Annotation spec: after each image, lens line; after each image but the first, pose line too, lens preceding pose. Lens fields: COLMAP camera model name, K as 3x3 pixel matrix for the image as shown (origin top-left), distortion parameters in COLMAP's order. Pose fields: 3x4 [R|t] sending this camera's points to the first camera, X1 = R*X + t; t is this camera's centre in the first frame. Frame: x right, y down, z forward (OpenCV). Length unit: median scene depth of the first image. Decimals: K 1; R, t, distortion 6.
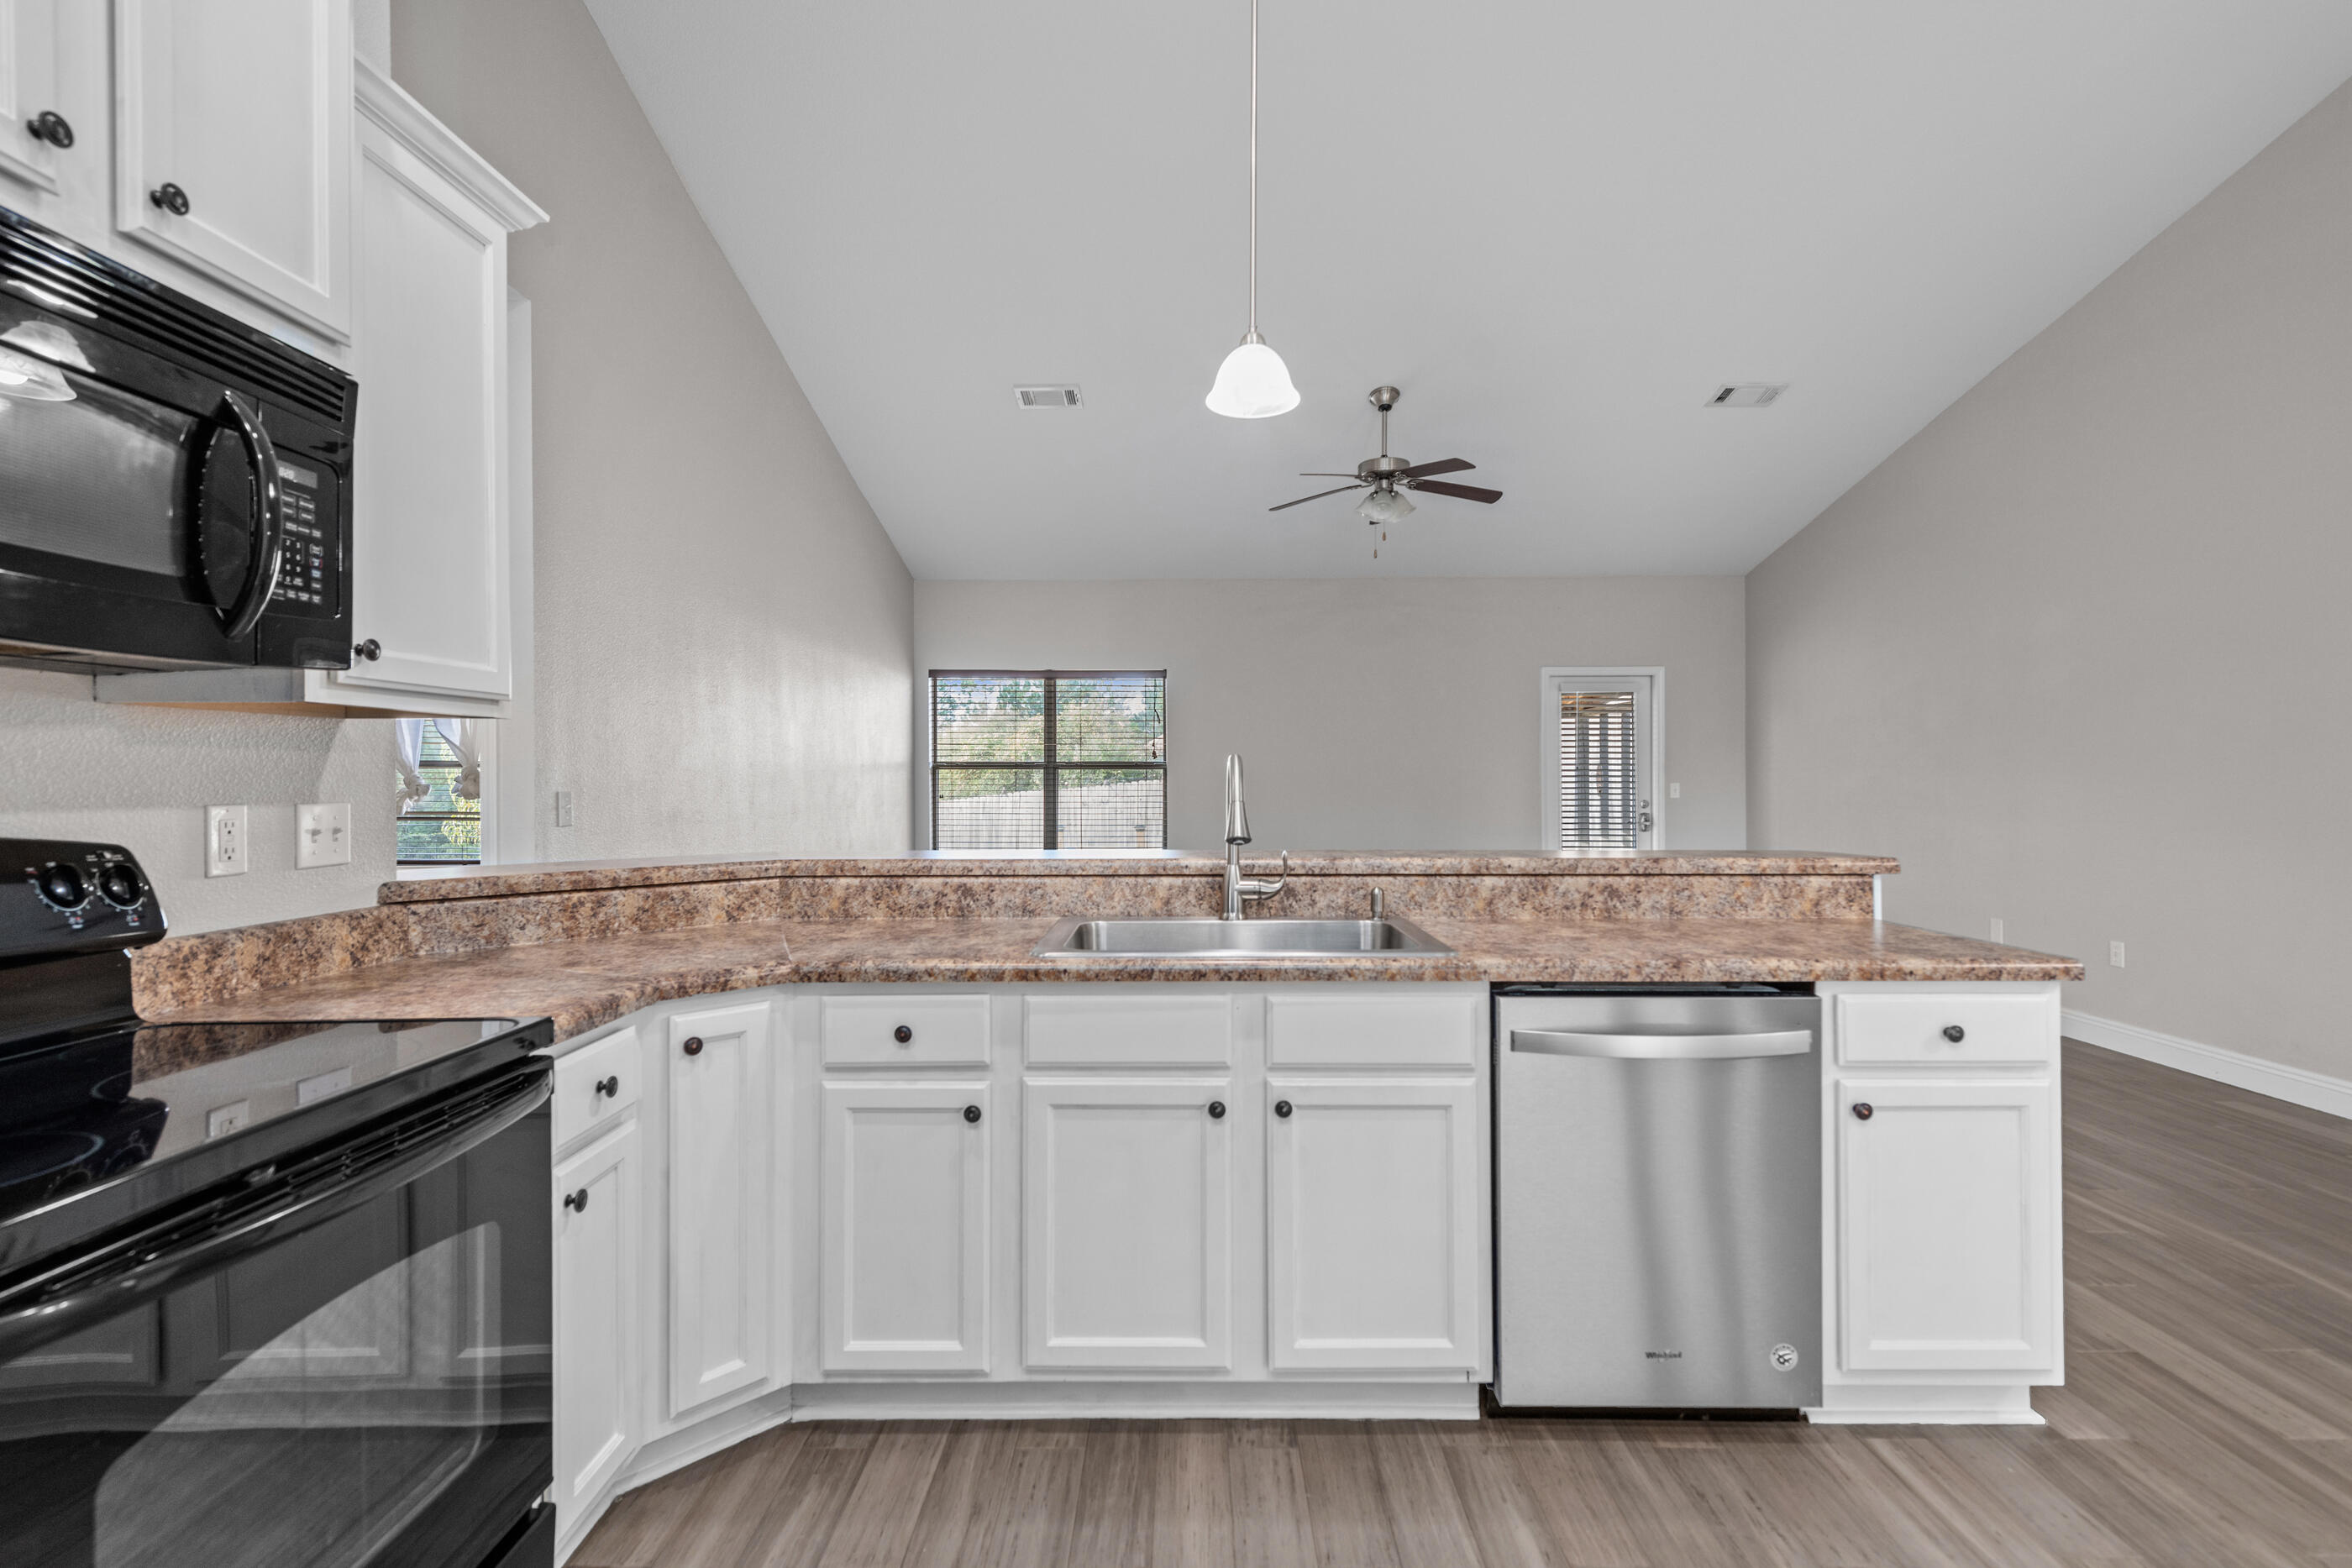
lens RADIAL K [[1073.4, 0, 1171.4], [0, 1073.4, 781.9], [0, 0, 1]] dist [0.018123, -0.006281]
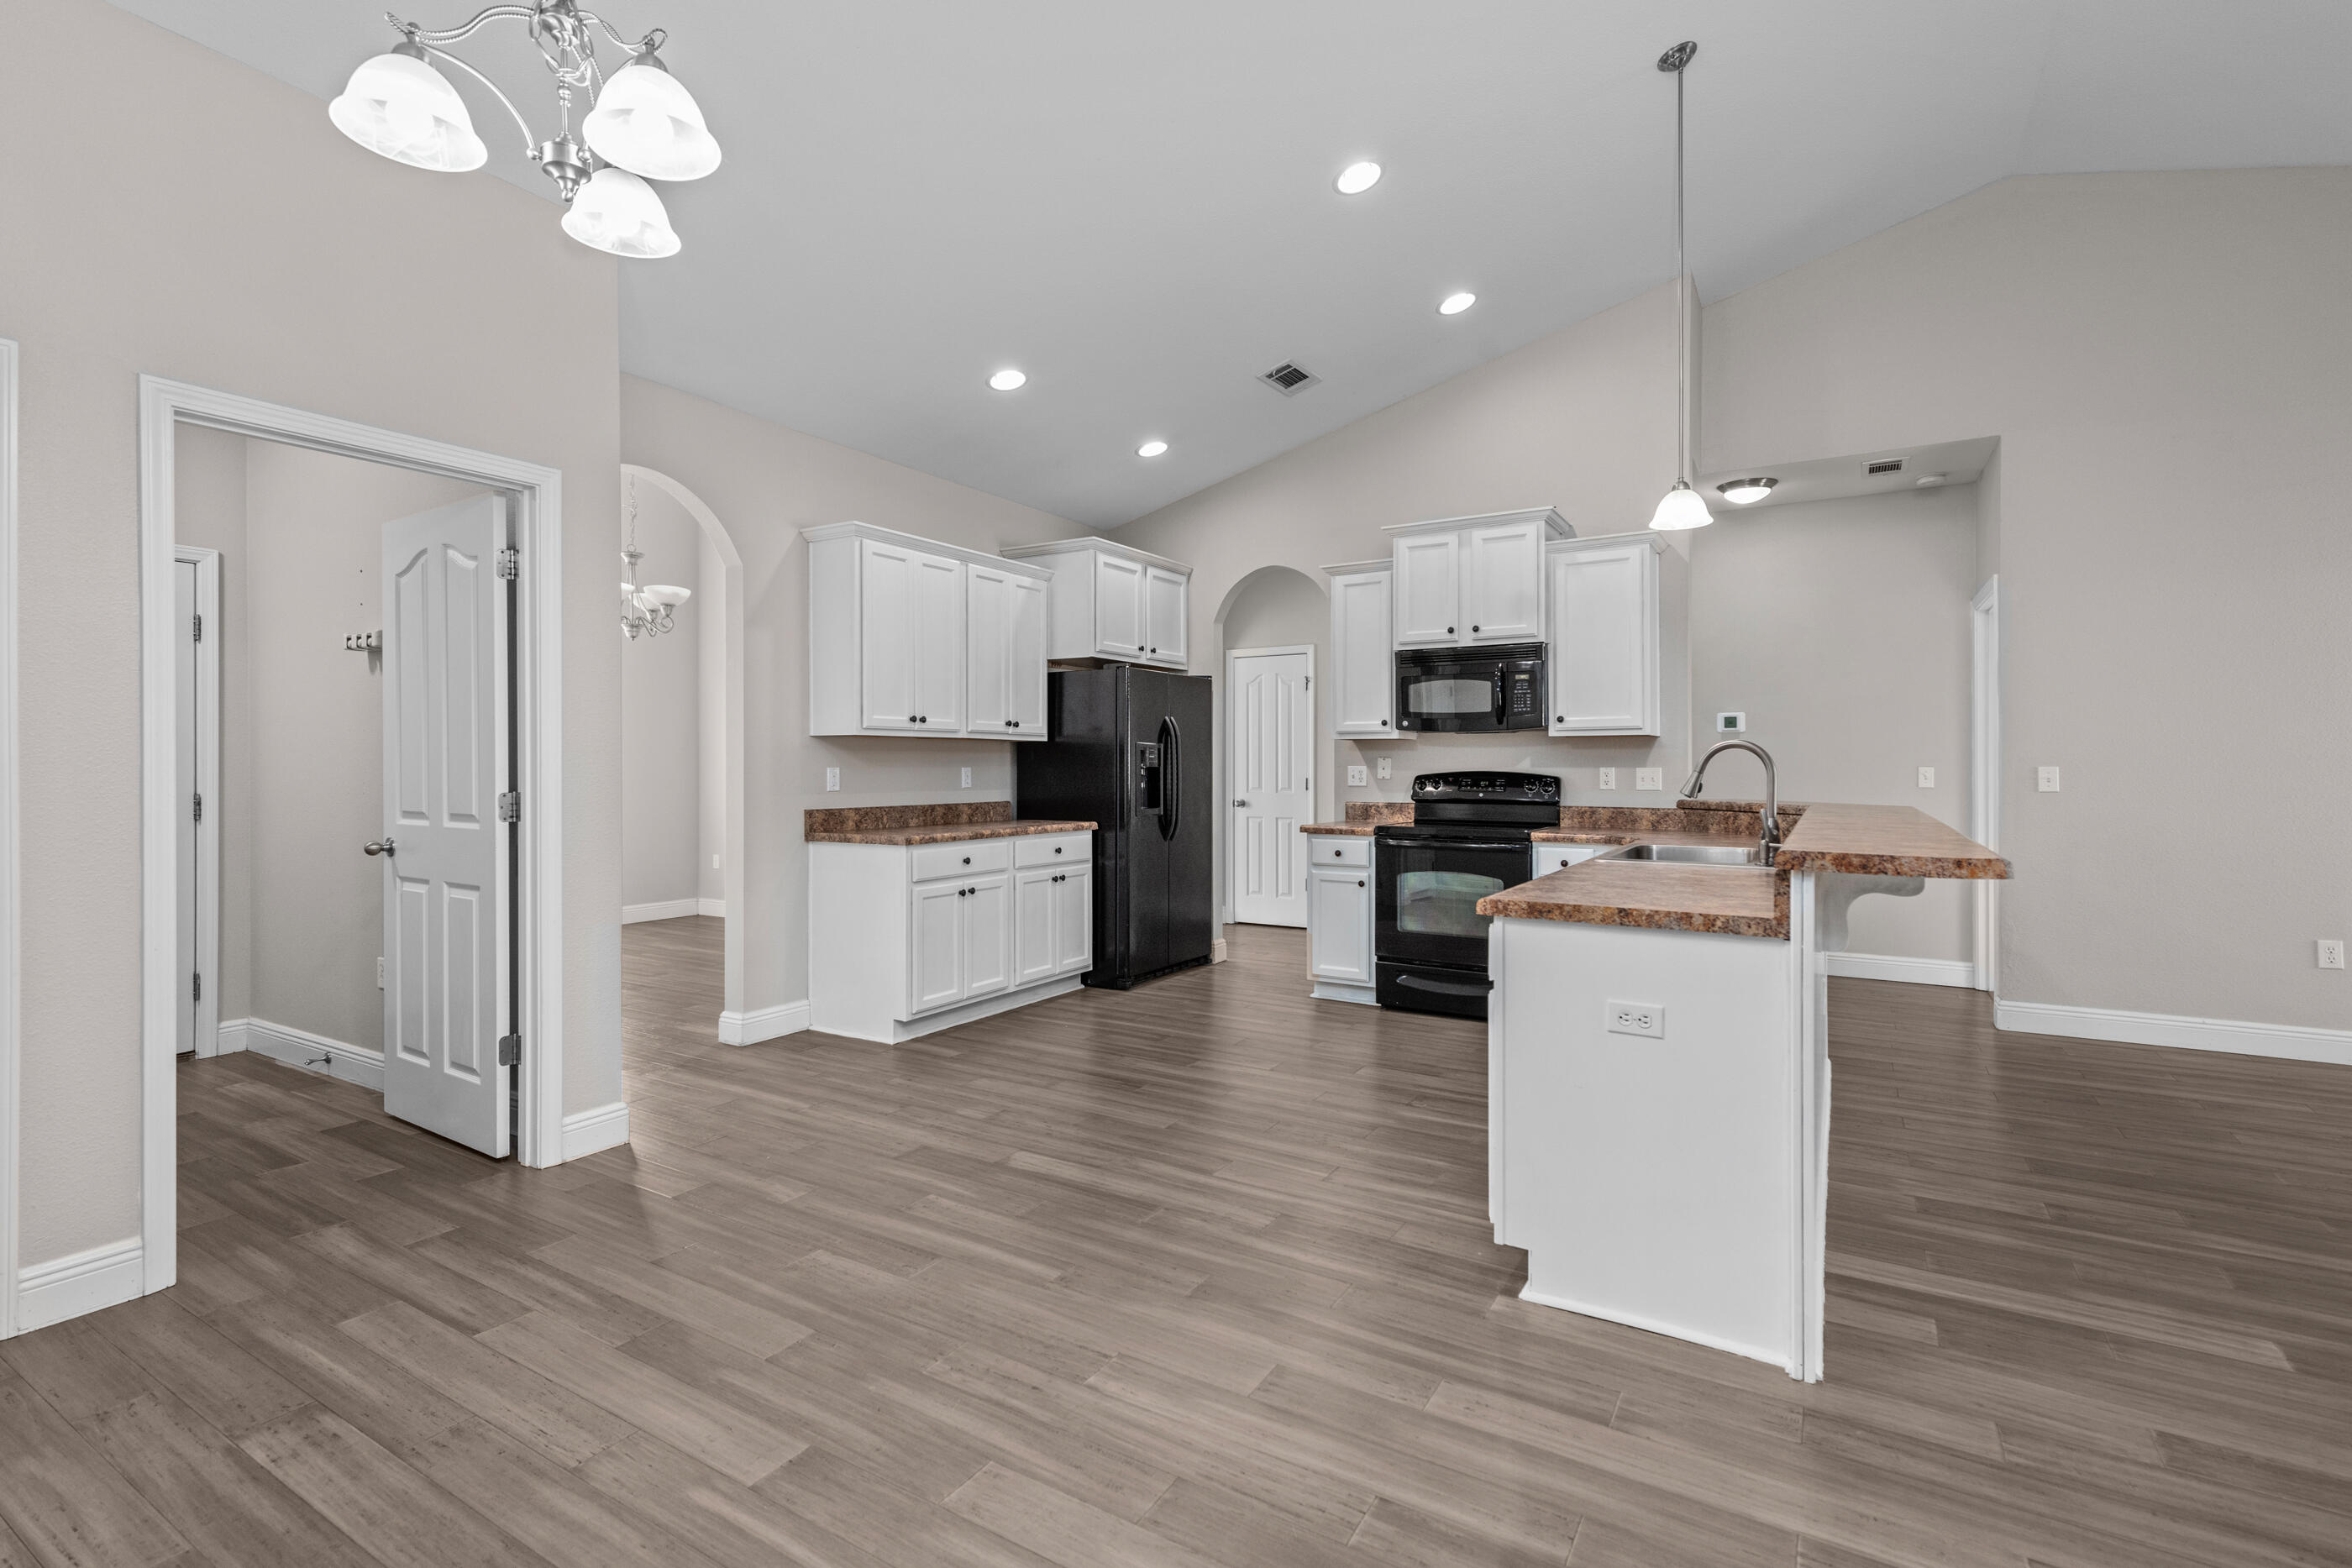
lens RADIAL K [[1073.4, 0, 1209.9], [0, 1073.4, 766.0], [0, 0, 1]] dist [0.018123, -0.006281]
pose [[-0.494894, 0.001913, -0.868951, 1.836502], [-0.002726, 0.999989, 0.003753, 0.008414], [0.868949, 0.004226, -0.494883, 1.186157]]
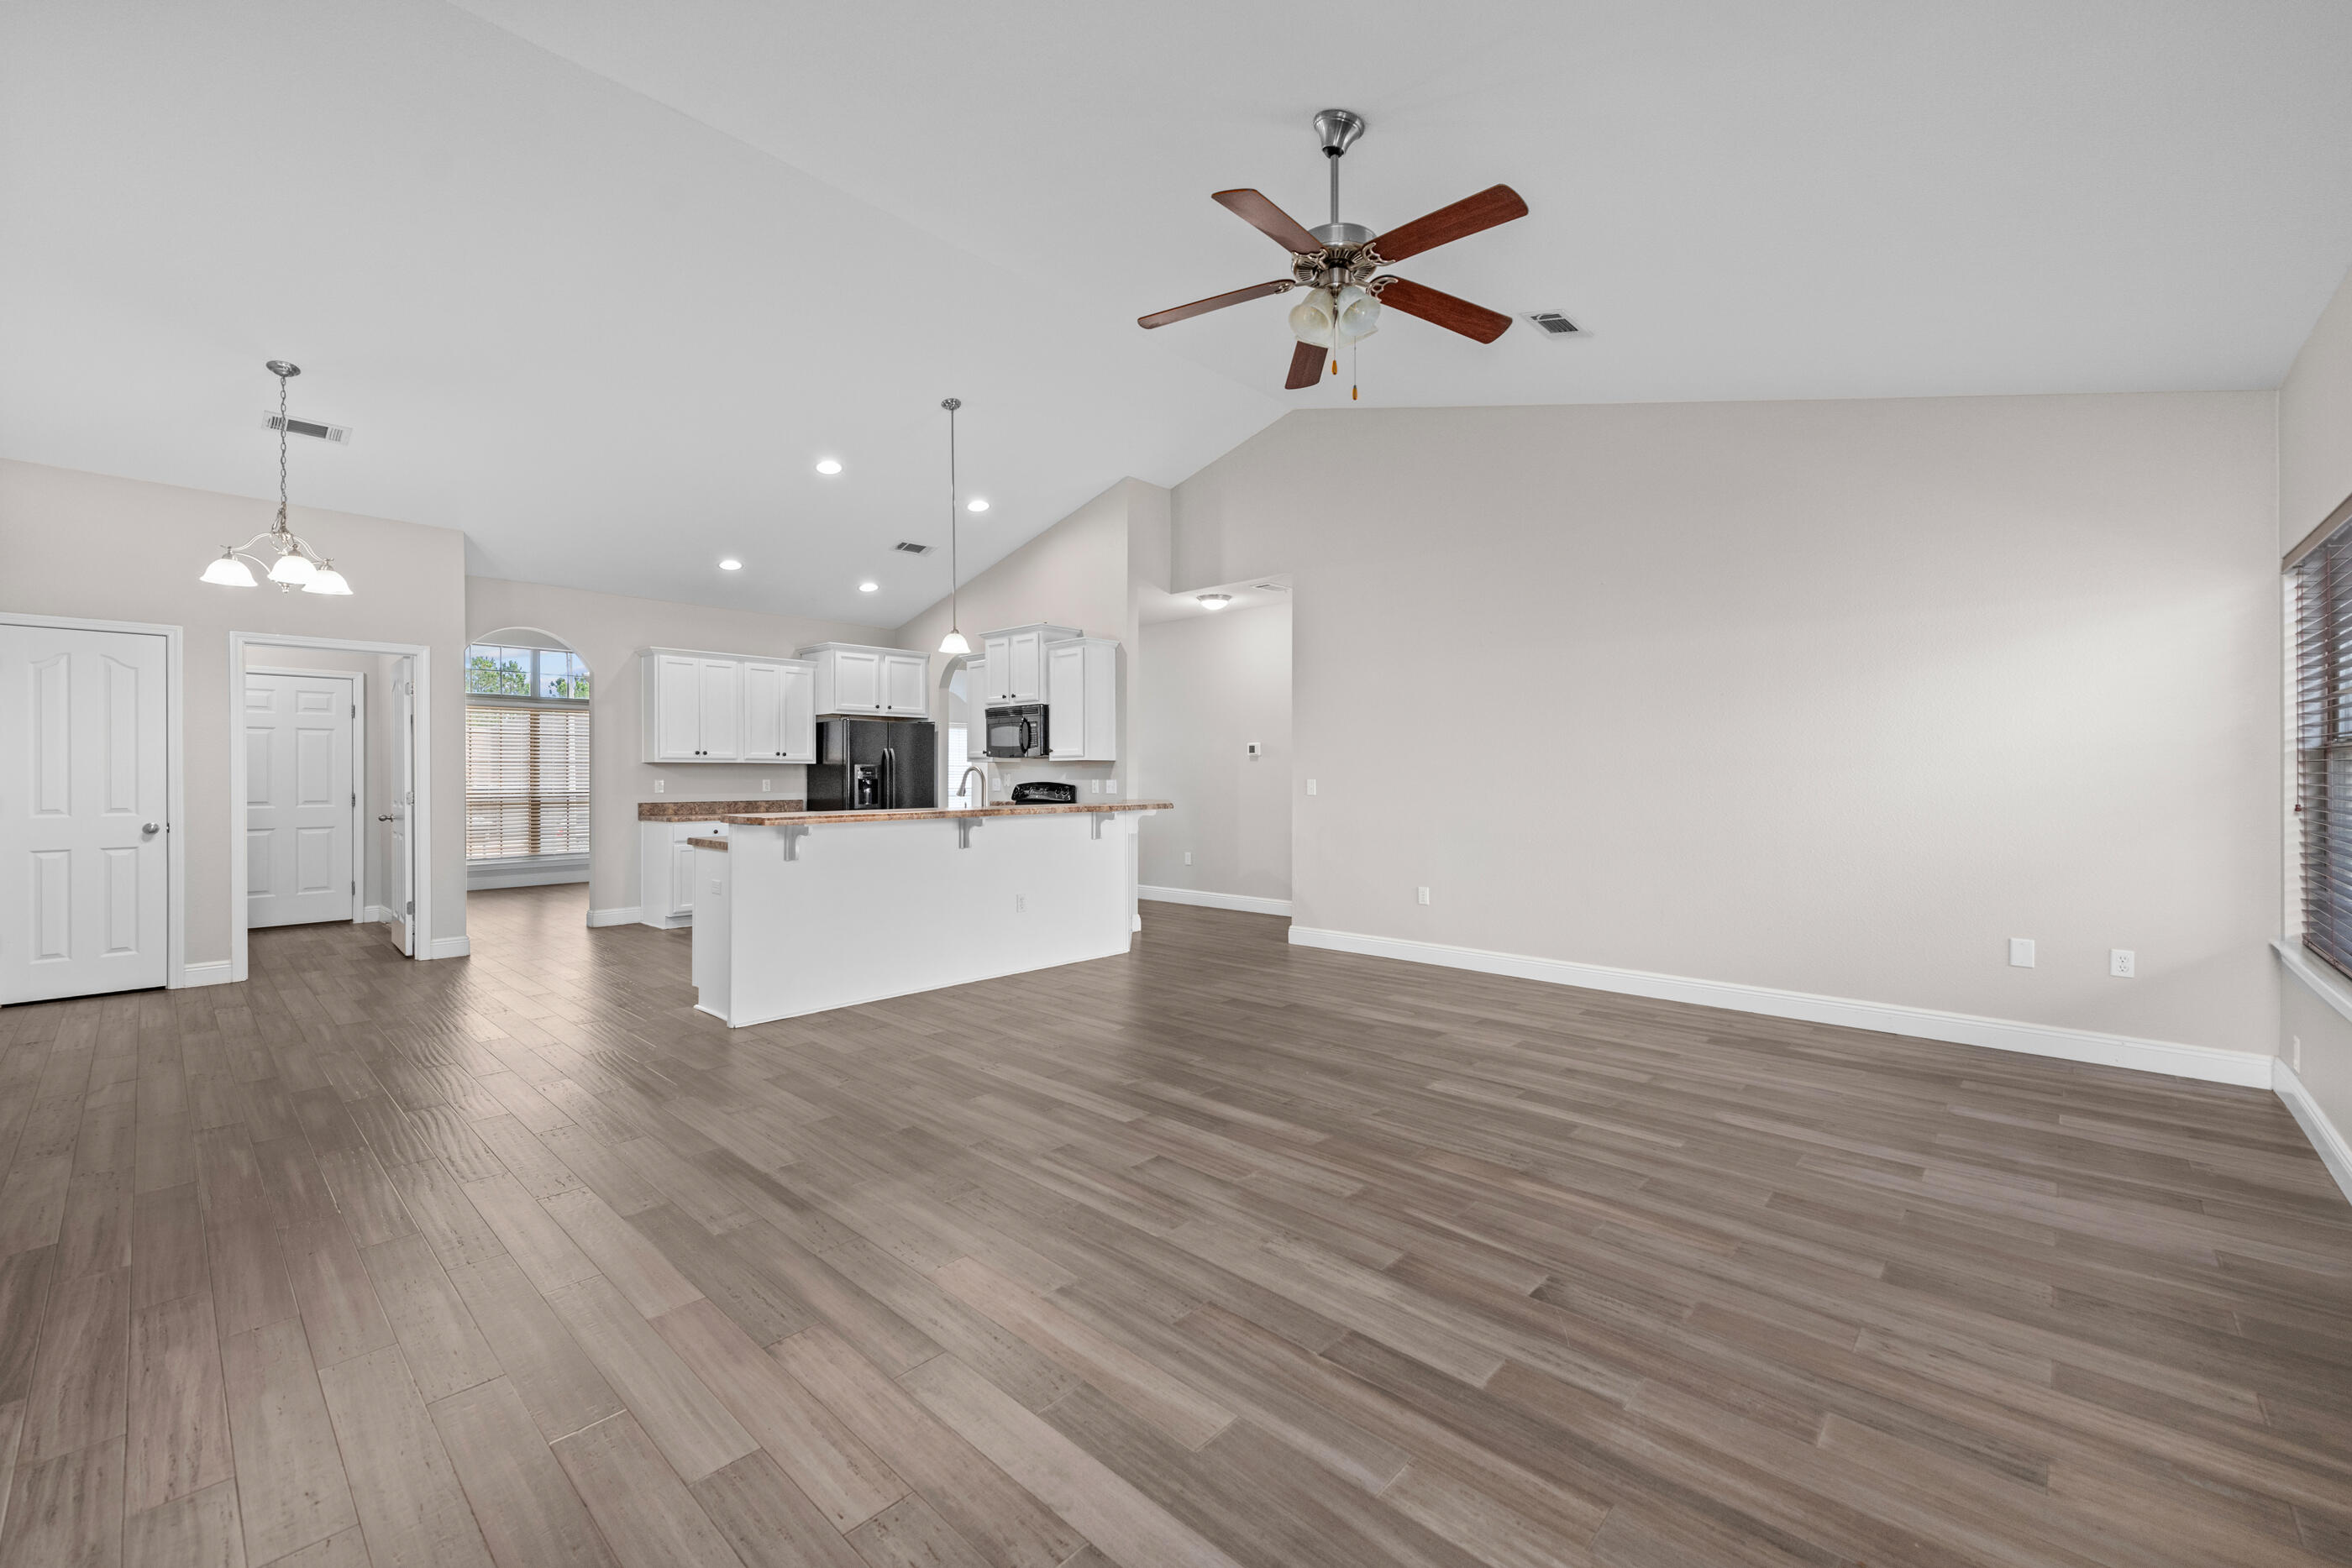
lens RADIAL K [[951.9, 0, 1216.8], [0, 951.9, 772.8], [0, 0, 1]] dist [0.002549, -0.001907]
pose [[-0.647584, 0.000298, -0.761994, 1.654011], [-0.001830, 0.999996, 0.001947, -0.013914], [0.761992, 0.002655, -0.647581, 3.309147]]
